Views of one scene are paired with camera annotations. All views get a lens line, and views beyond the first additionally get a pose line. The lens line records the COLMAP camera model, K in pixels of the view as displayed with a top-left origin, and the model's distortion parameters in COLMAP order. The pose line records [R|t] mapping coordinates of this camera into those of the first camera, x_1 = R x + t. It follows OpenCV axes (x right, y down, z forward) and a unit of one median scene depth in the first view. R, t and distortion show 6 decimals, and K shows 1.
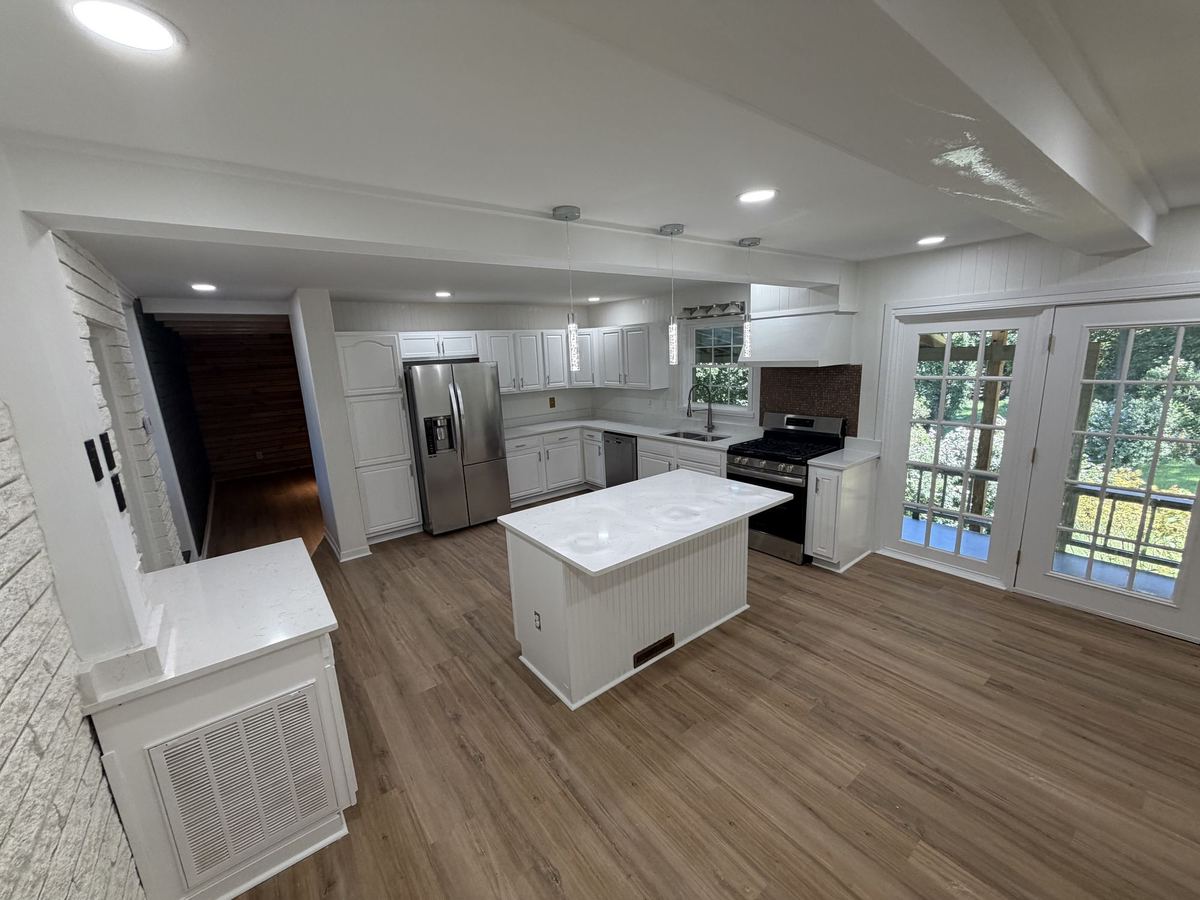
lens RADIAL K [[474.7, 0, 599.1], [0, 474.7, 445.4], [0, 0, 1]] dist [-0.000565, -0.000035]
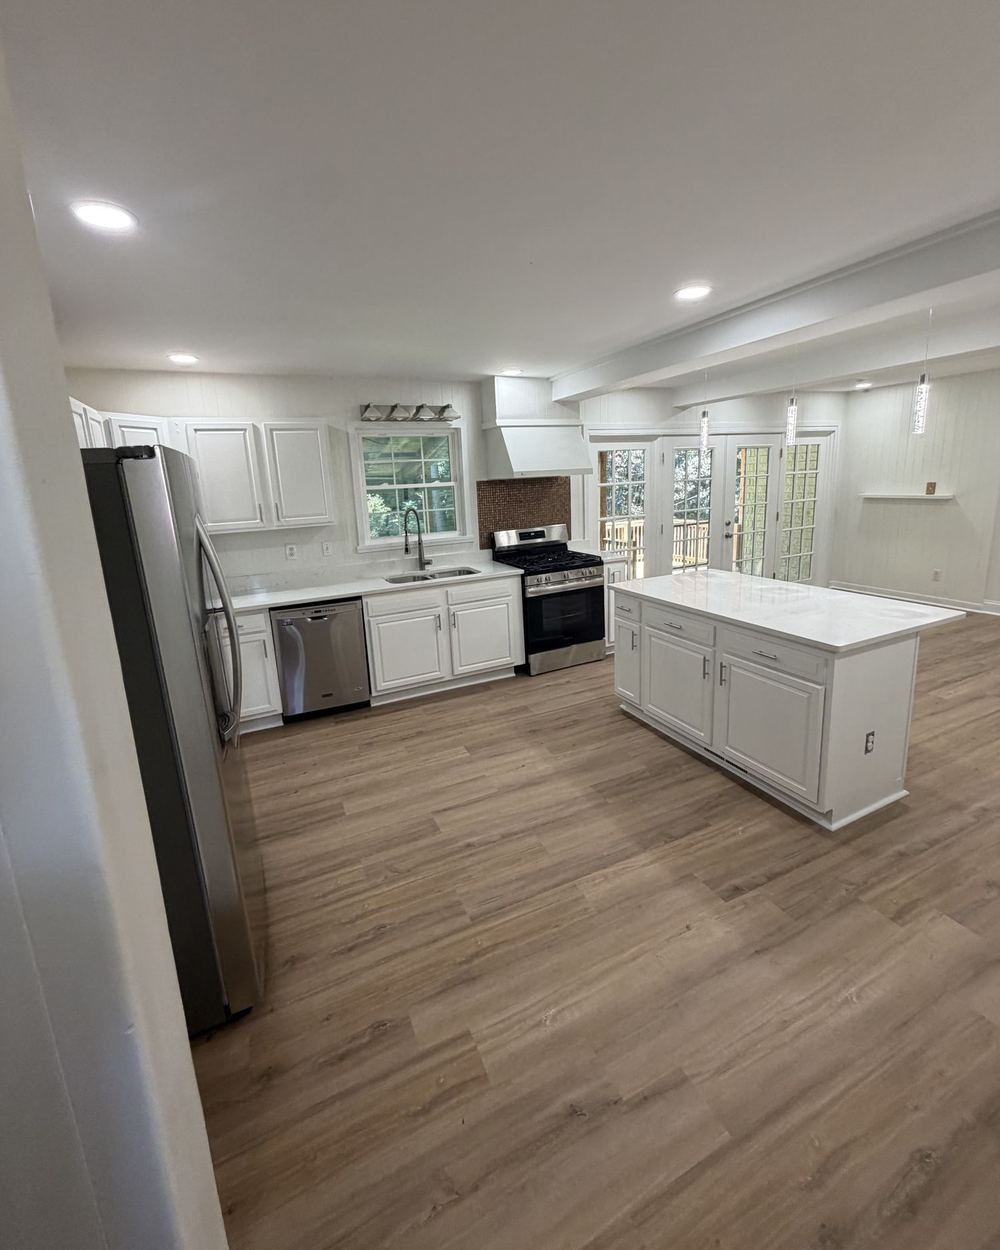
lens RADIAL K [[533.7, 0, 491.7], [0, 533.7, 580.1], [0, 0, 1]] dist [0.001156, 0.000032]
pose [[0.225843, -0.143735, 0.963502, -0.619055], [0.231581, 0.968623, 0.090217, -0.070943], [-0.946238, 0.202754, 0.252043, 0.736374]]
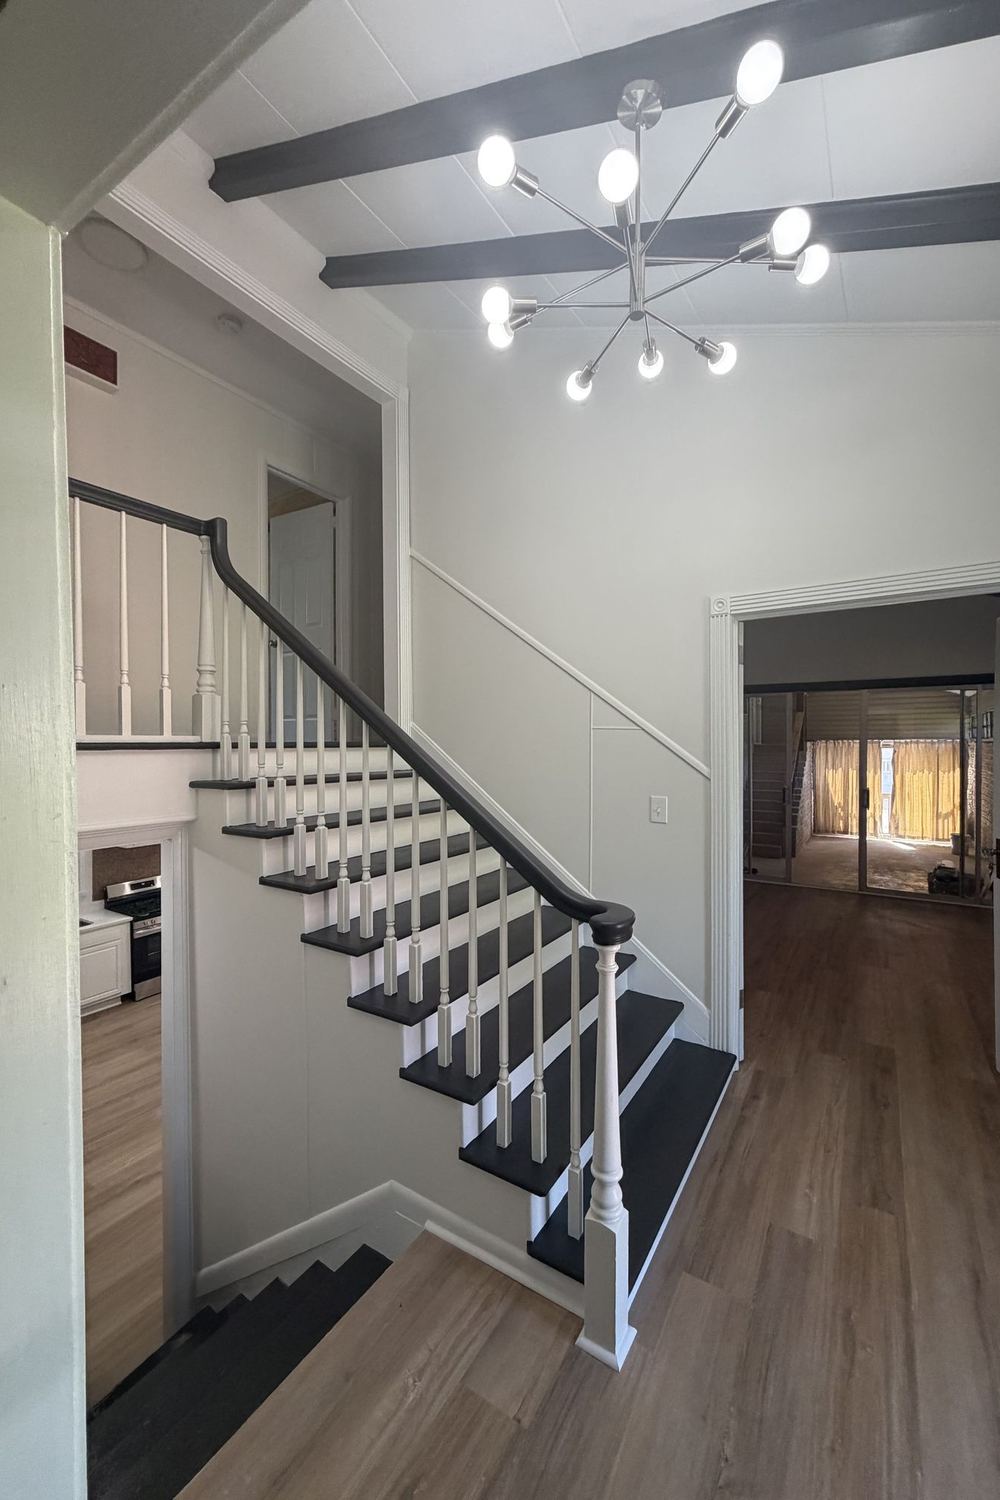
lens RADIAL K [[604.1, 0, 495.8], [0, 604.1, 749.4], [0, 0, 1]] dist [-0.002207, 0.000178]
pose [[-0.347962, 0.034603, 0.936870, -1.320011], [0.198878, 0.979299, 0.037694, -0.258424], [-0.916171, 0.199439, -0.347641, 0.552780]]
